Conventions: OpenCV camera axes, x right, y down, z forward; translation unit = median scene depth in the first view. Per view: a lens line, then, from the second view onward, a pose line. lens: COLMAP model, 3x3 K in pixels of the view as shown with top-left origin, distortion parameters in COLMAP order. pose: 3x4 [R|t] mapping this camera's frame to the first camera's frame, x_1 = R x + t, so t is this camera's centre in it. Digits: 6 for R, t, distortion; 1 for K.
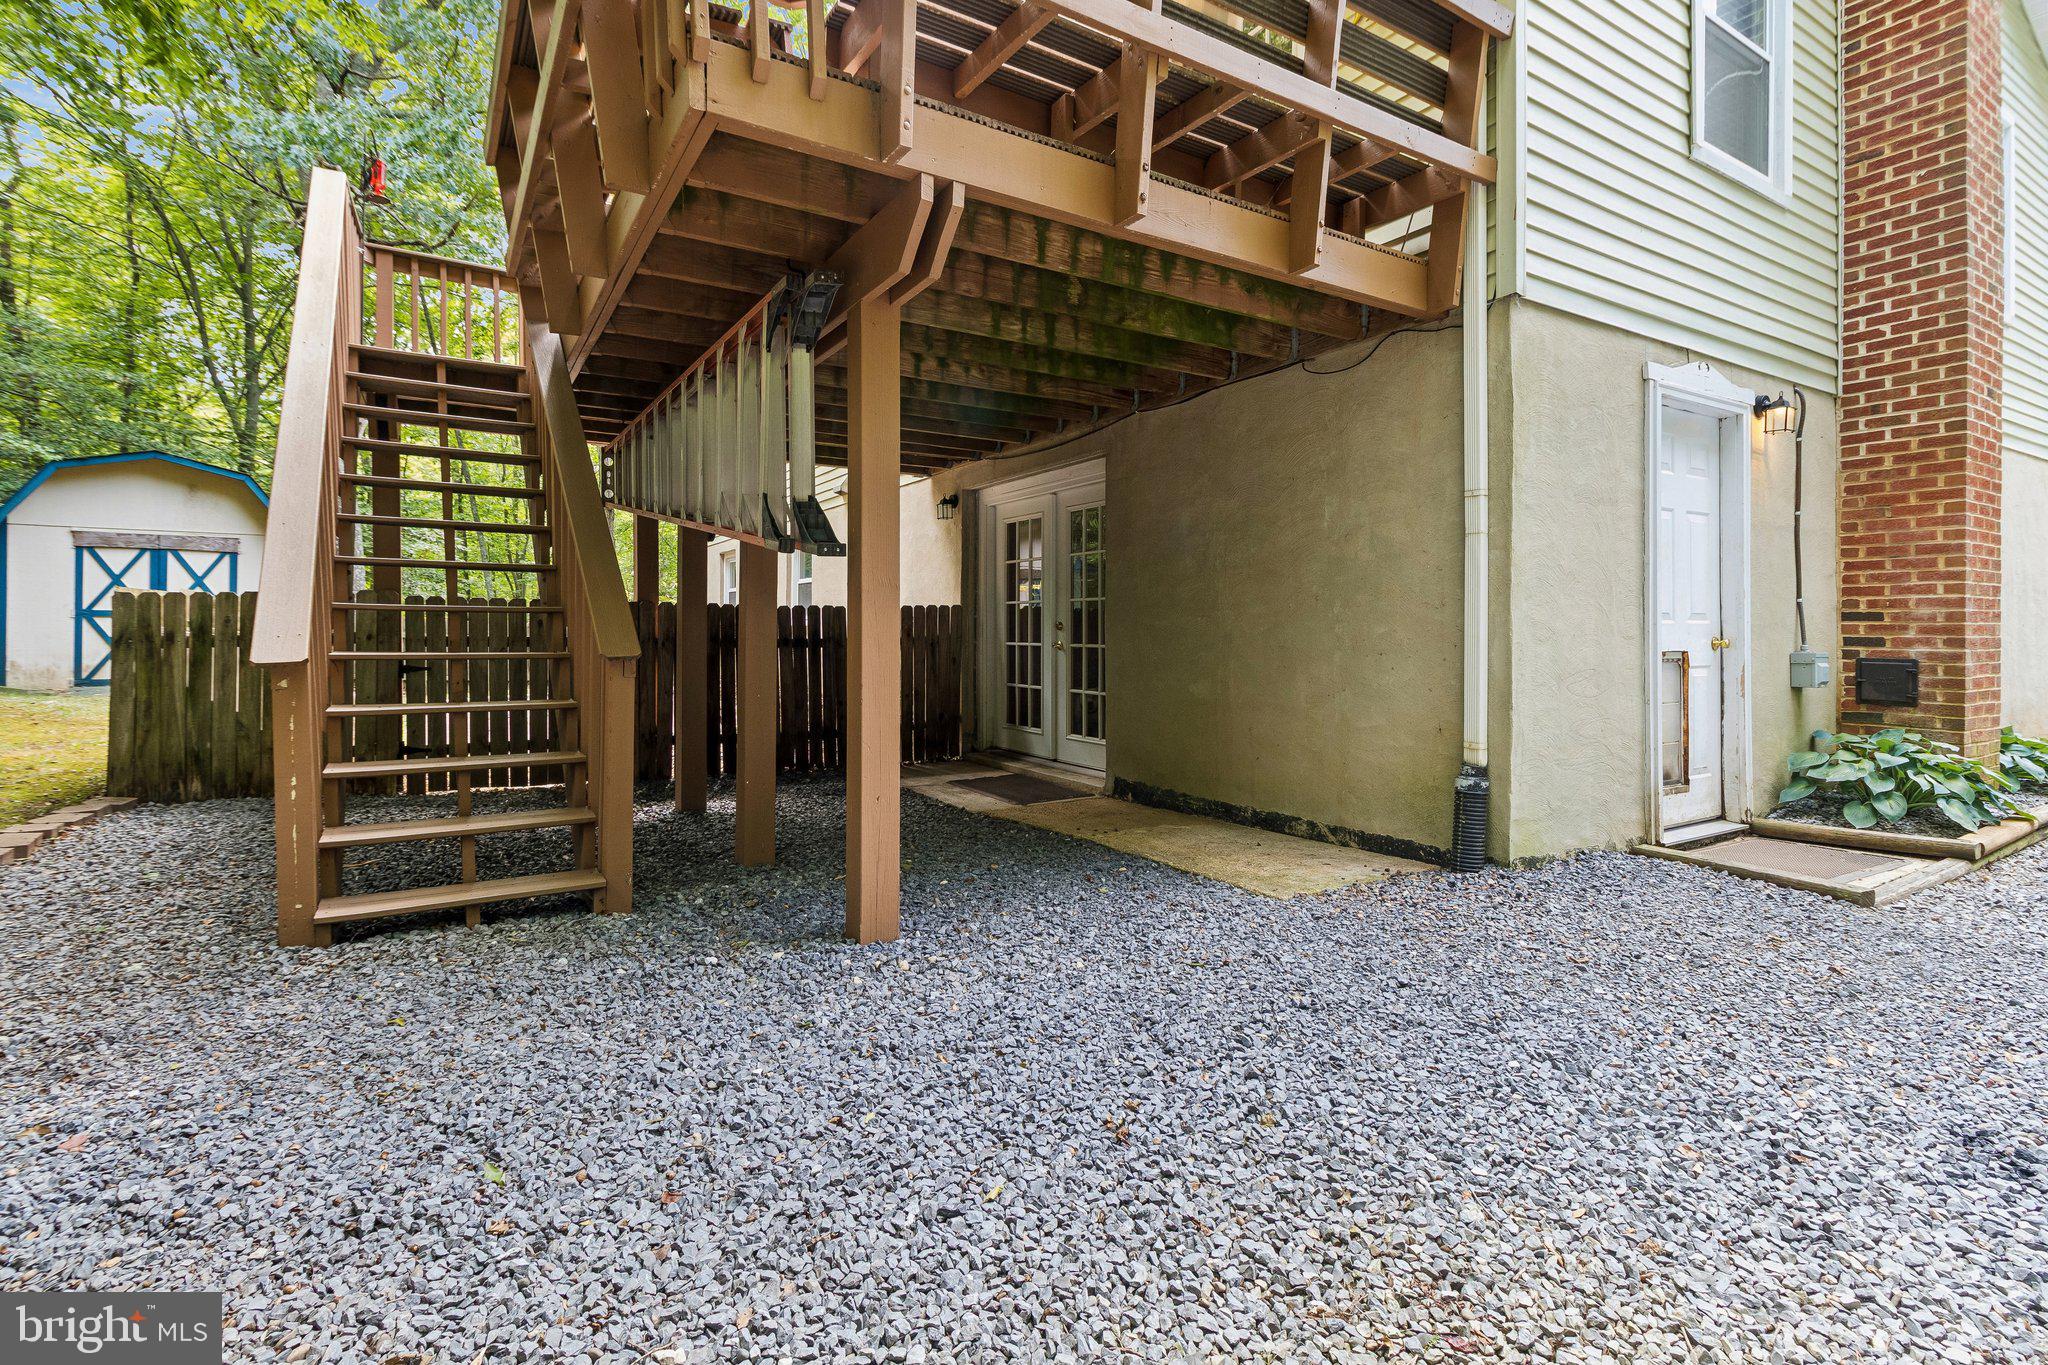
lens RADIAL K [[953.6, 0, 1028.7], [0, 953.6, 646.8], [0, 0, 1]] dist [0.004800, 0.000548]
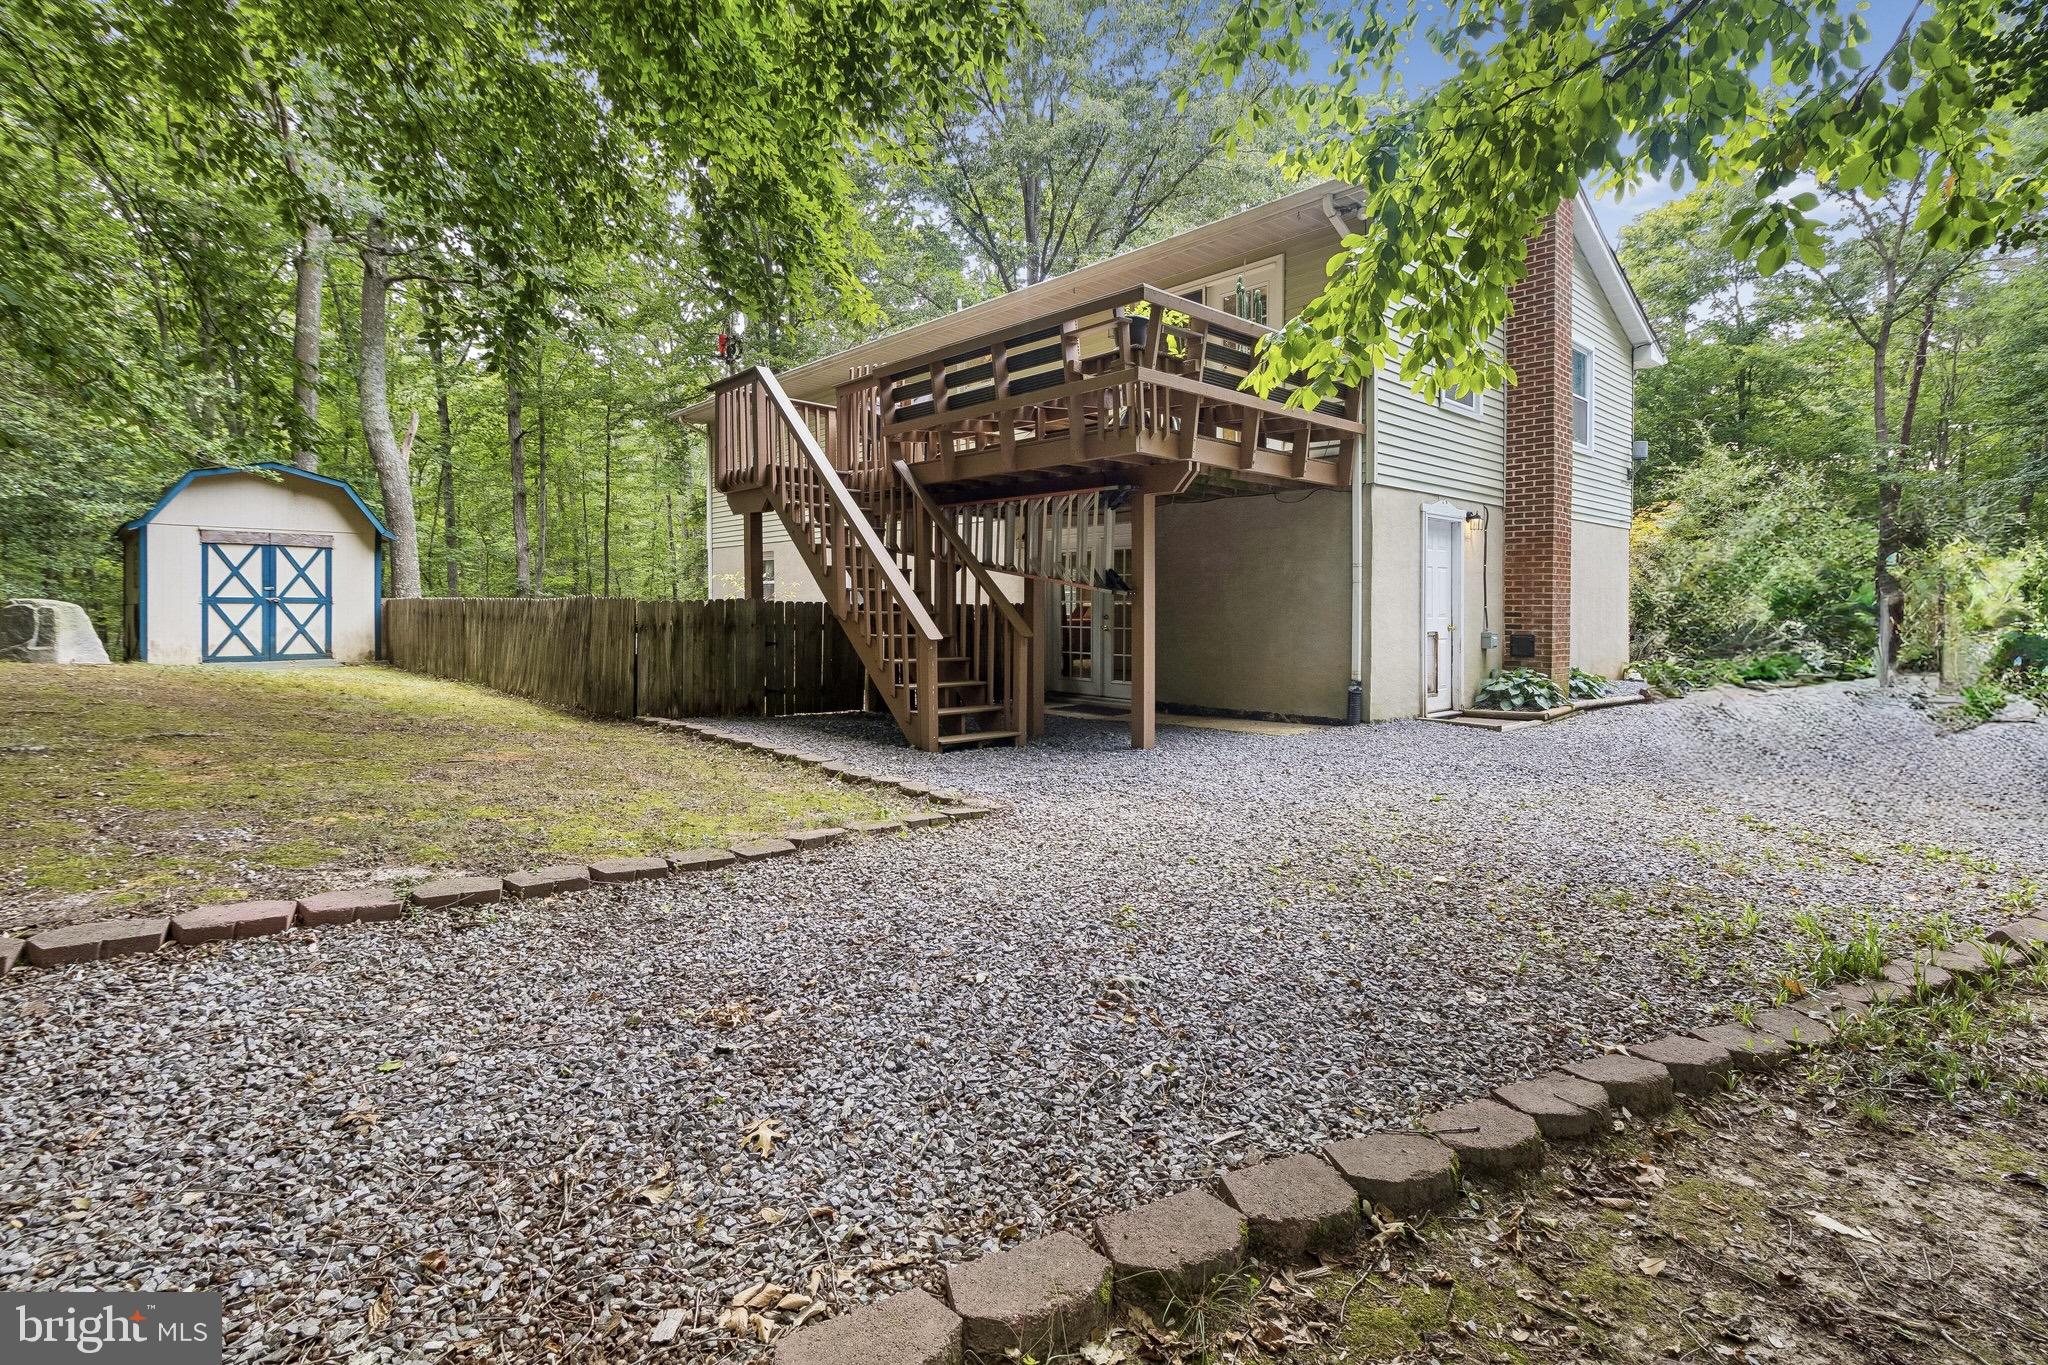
lens RADIAL K [[953.6, 0, 1028.7], [0, 953.6, 646.8], [0, 0, 1]] dist [0.004800, 0.000548]
pose [[0.980641, -0.005986, 0.195721, -0.616013], [0.001223, 0.999700, 0.024447, -0.014462], [-0.195809, -0.023734, 0.980355, -0.900659]]
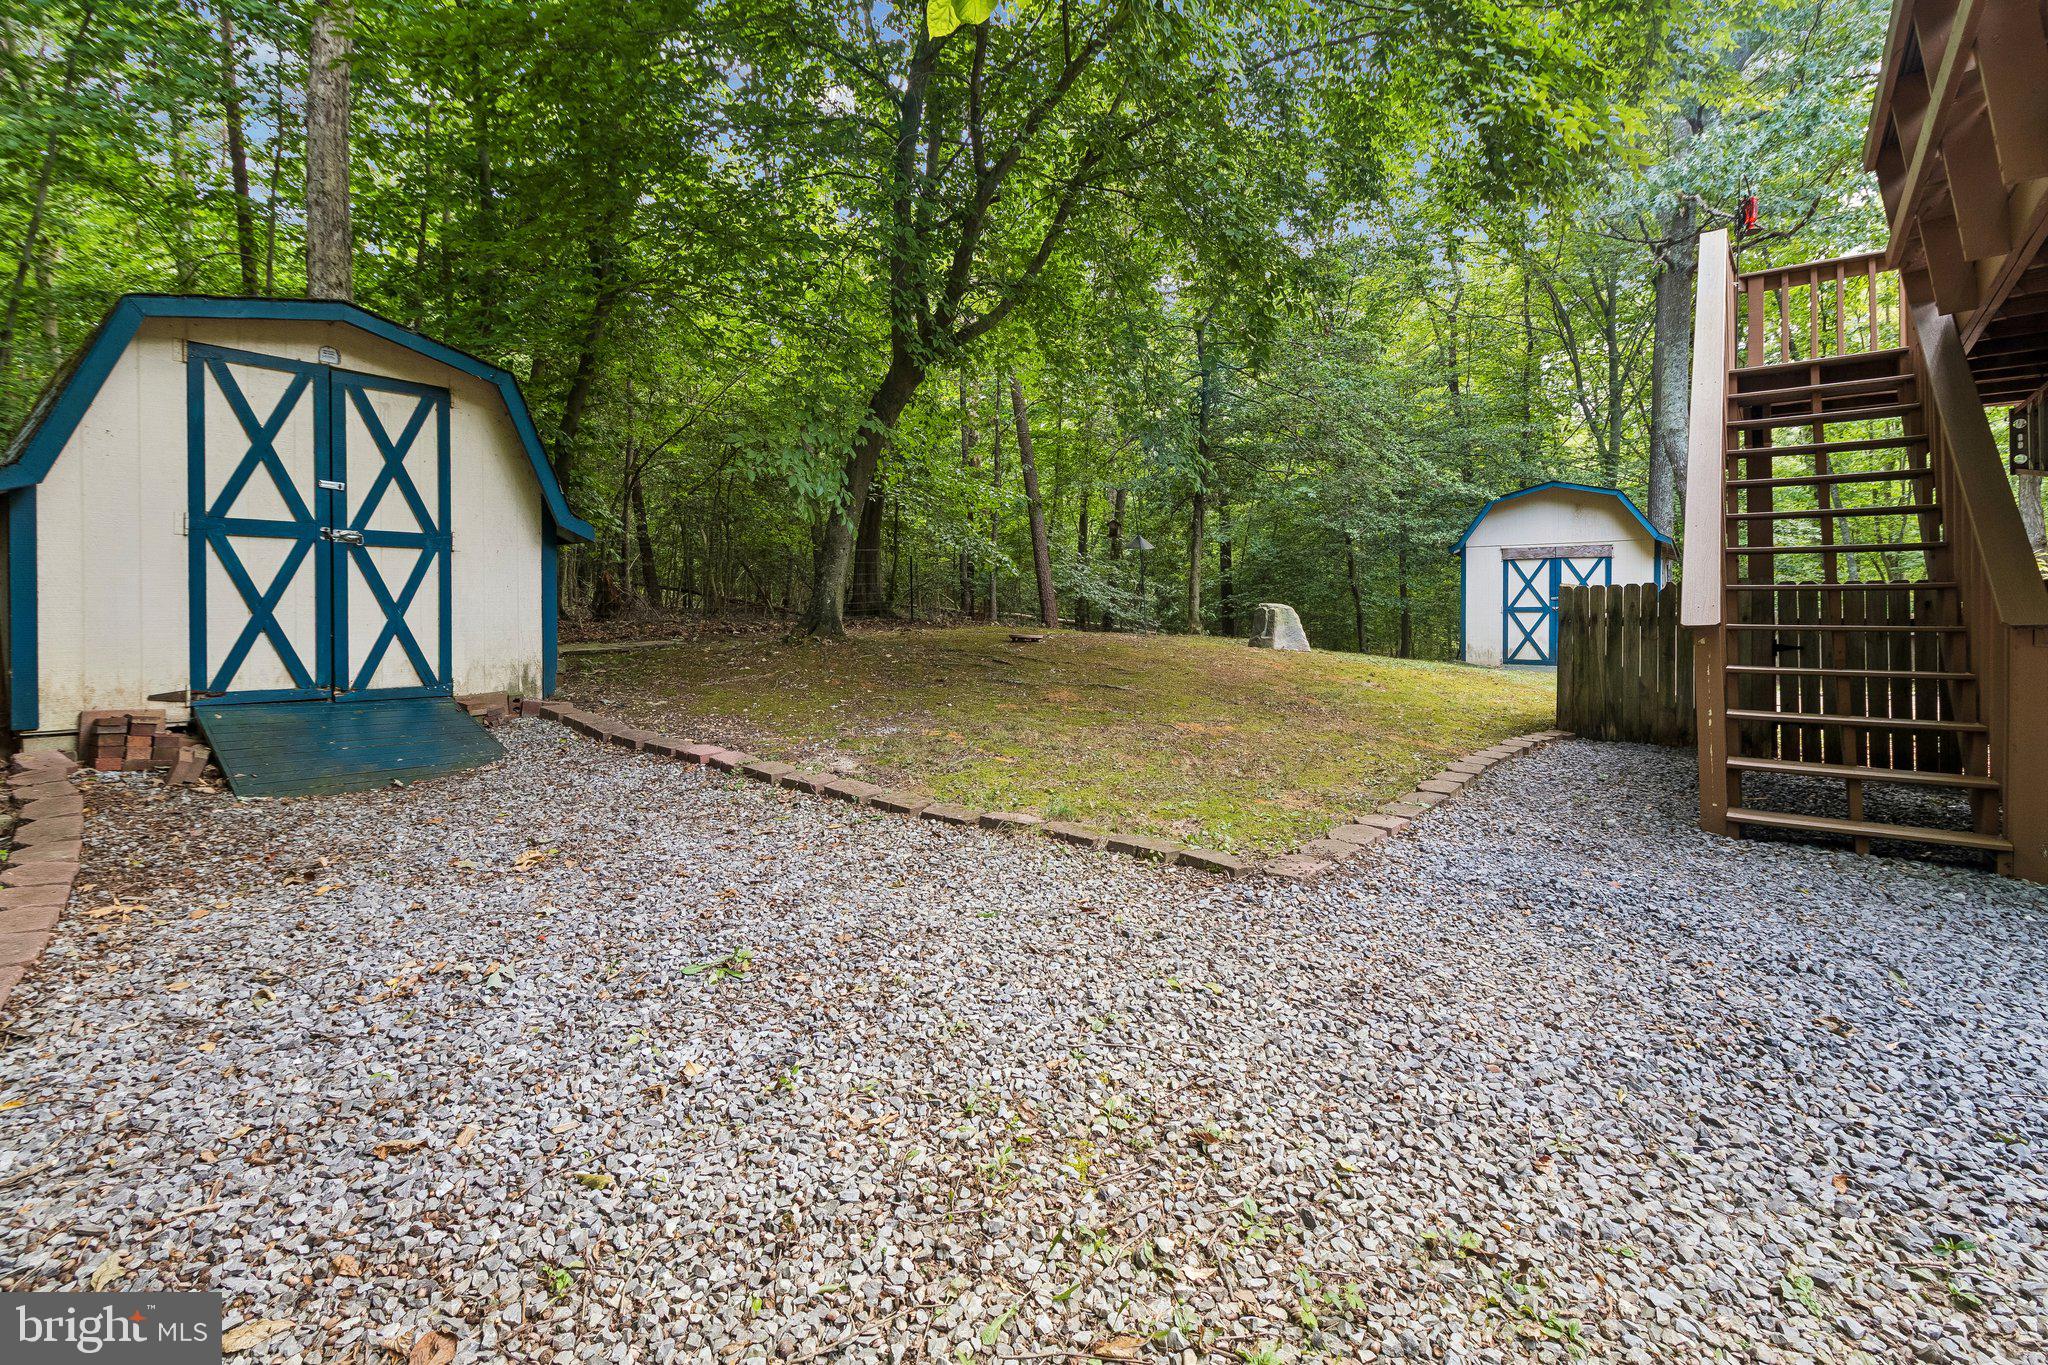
lens RADIAL K [[964.3, 0, 1032.2], [0, 964.3, 606.2], [0, 0, 1]] dist [0.007691, 0.000255]
pose [[0.349482, -0.018058, -0.936769, 0.117329], [-0.021189, 0.999406, -0.027170, 0.028211], [0.936703, 0.029344, 0.348892, -0.241347]]
